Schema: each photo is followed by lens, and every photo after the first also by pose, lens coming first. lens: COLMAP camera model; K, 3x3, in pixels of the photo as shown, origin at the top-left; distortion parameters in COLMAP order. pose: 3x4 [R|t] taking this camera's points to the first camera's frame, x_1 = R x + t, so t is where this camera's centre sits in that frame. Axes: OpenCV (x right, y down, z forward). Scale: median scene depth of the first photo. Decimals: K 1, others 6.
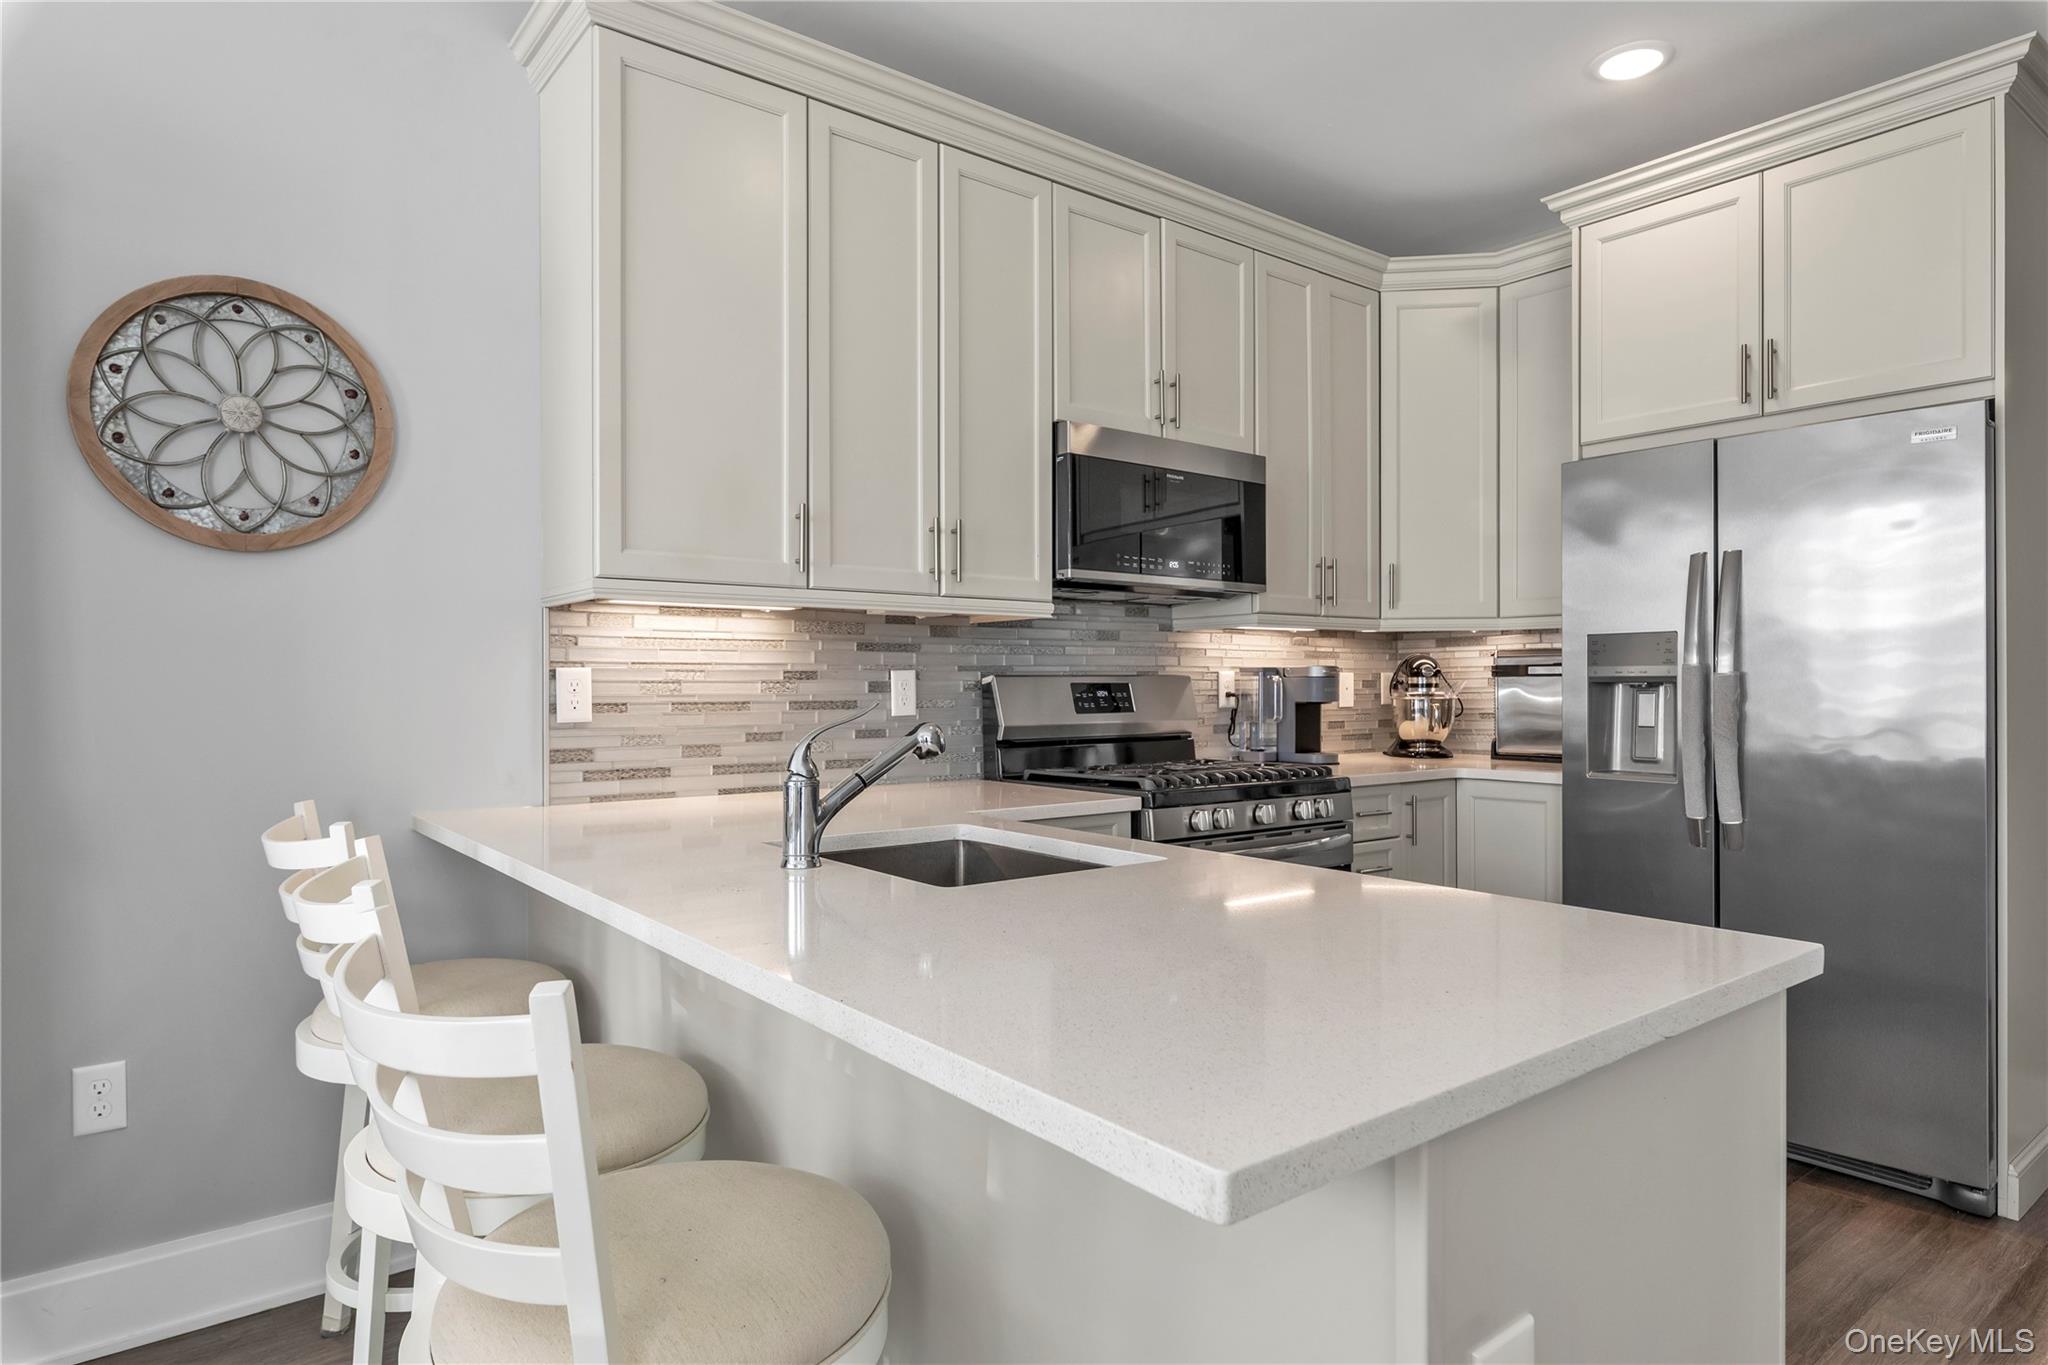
lens RADIAL K [[1152.3, 0, 1021.2], [0, 1152.3, 682.7], [0, 0, 1]] dist [-0.006607, -0.000120]
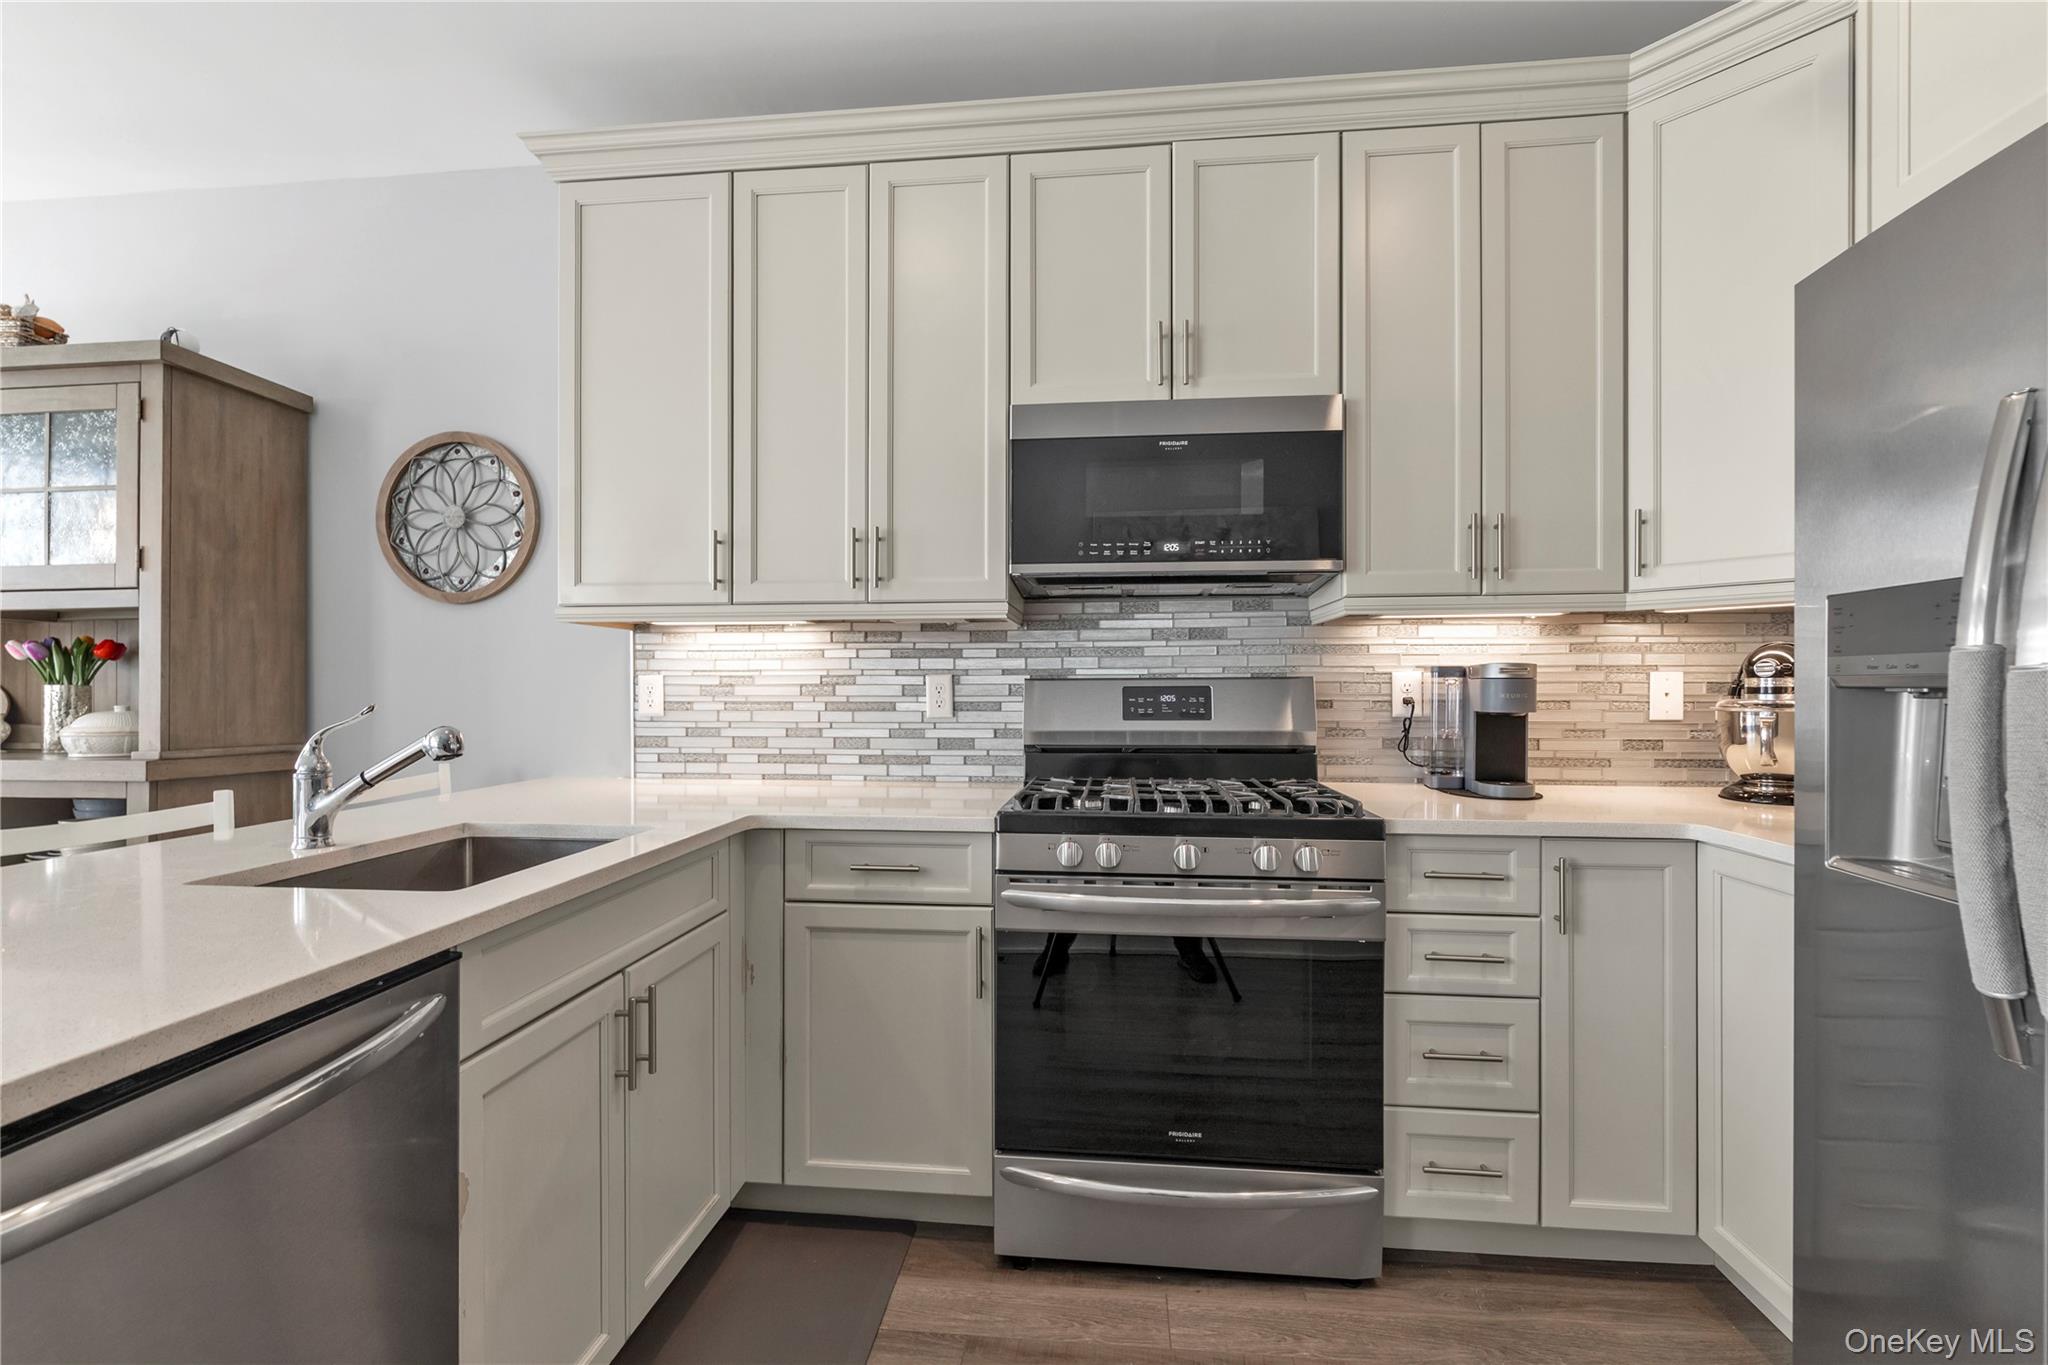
lens RADIAL K [[949.5, 0, 1015.4], [0, 949.5, 686.2], [0, 0, 1]] dist [-0.008274, -0.000446]
pose [[0.710114, 0.000602, -0.704087, 0.543790], [0.001034, 0.999998, 0.001898, -0.001579], [0.704086, -0.002076, 0.710112, 0.423876]]
